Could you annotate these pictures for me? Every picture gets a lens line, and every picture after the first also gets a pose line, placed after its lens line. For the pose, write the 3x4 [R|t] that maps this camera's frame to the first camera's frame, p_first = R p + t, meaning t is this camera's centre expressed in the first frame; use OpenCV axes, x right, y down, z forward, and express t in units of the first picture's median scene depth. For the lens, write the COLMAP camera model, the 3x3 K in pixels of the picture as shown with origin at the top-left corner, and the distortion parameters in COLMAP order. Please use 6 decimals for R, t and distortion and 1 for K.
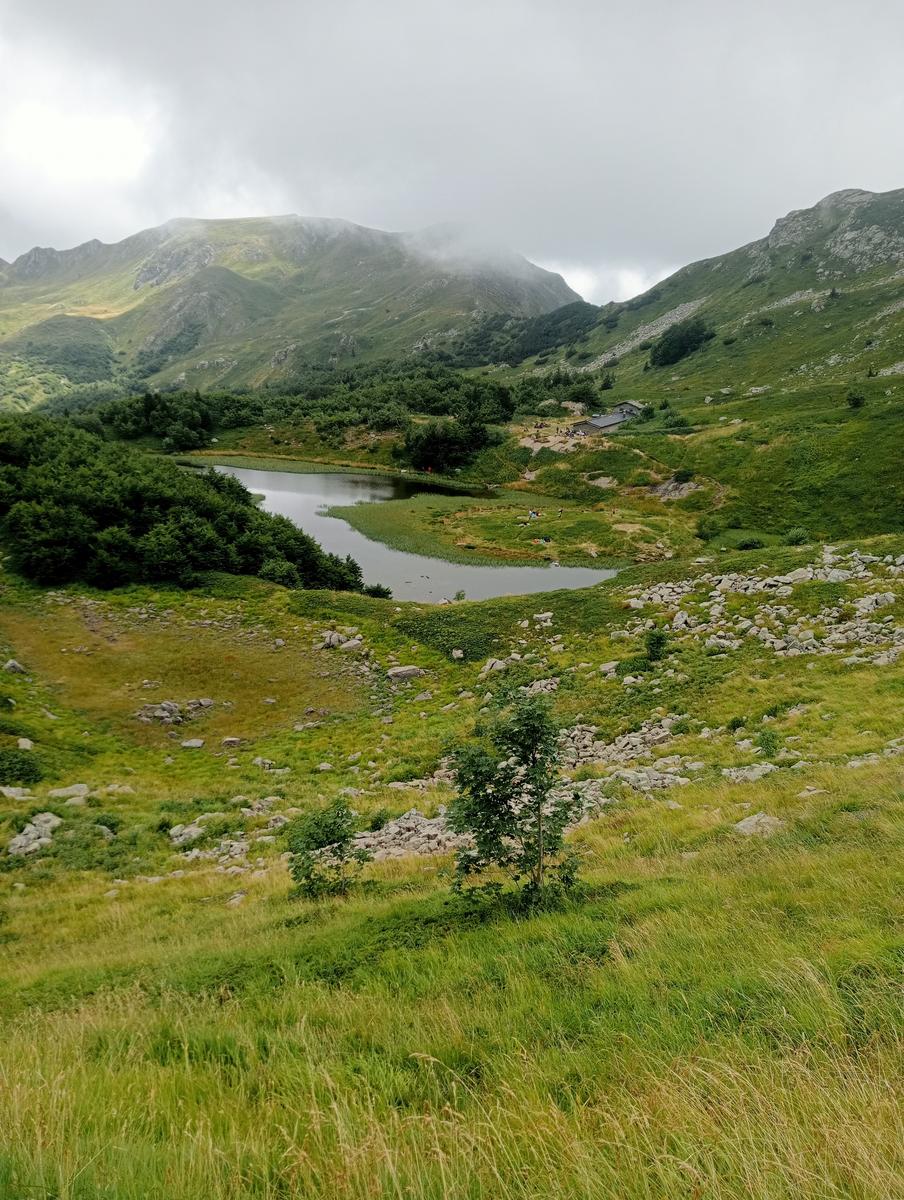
lens RADIAL K [[957.2, 0, 452.0], [0, 957.2, 600.0], [0, 0, 1]] dist [0.099649, -0.154579]
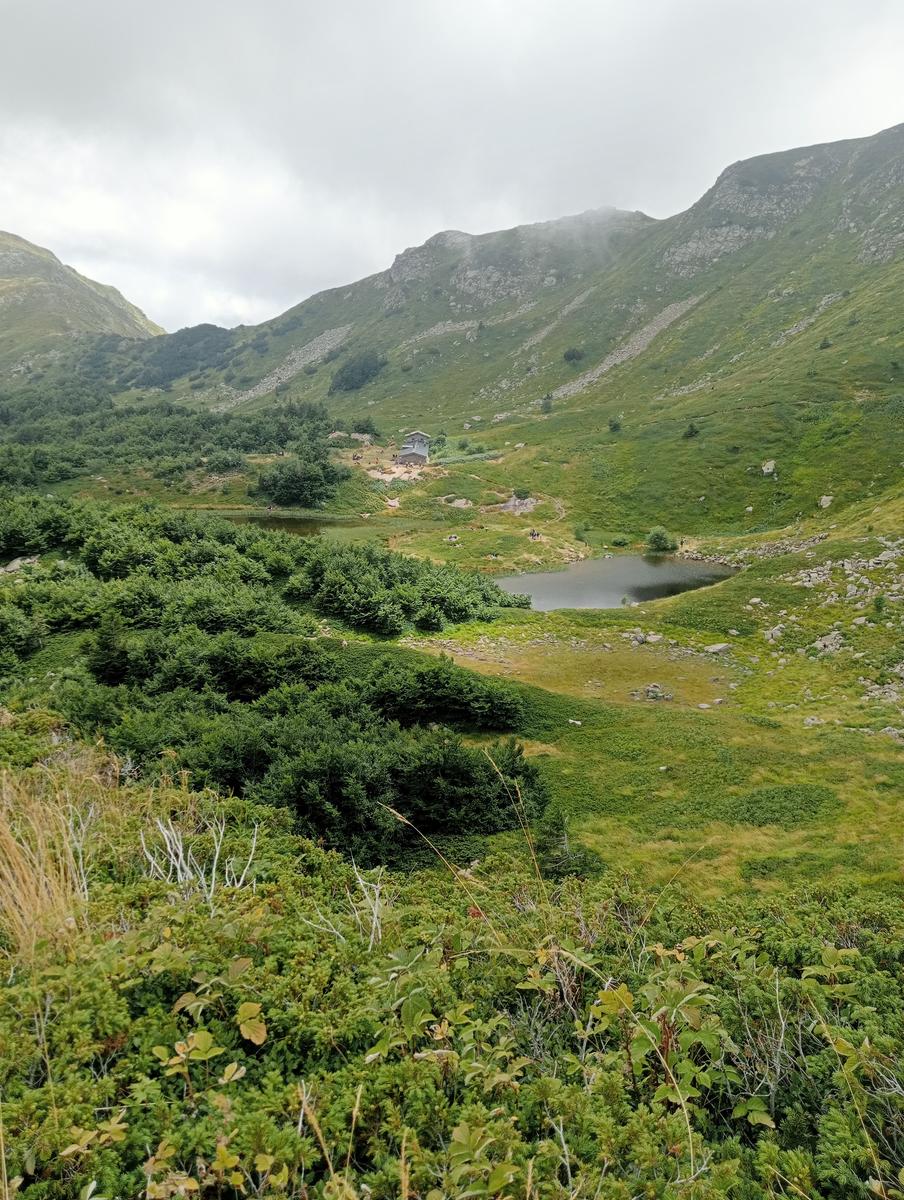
lens RADIAL K [[957.2, 0, 452.0], [0, 957.2, 600.0], [0, 0, 1]] dist [0.099649, -0.154579]
pose [[0.892176, -0.133923, 0.431378, -0.292713], [0.136885, 0.990288, 0.024333, -0.025743], [-0.430447, 0.037340, 0.901843, -0.055109]]
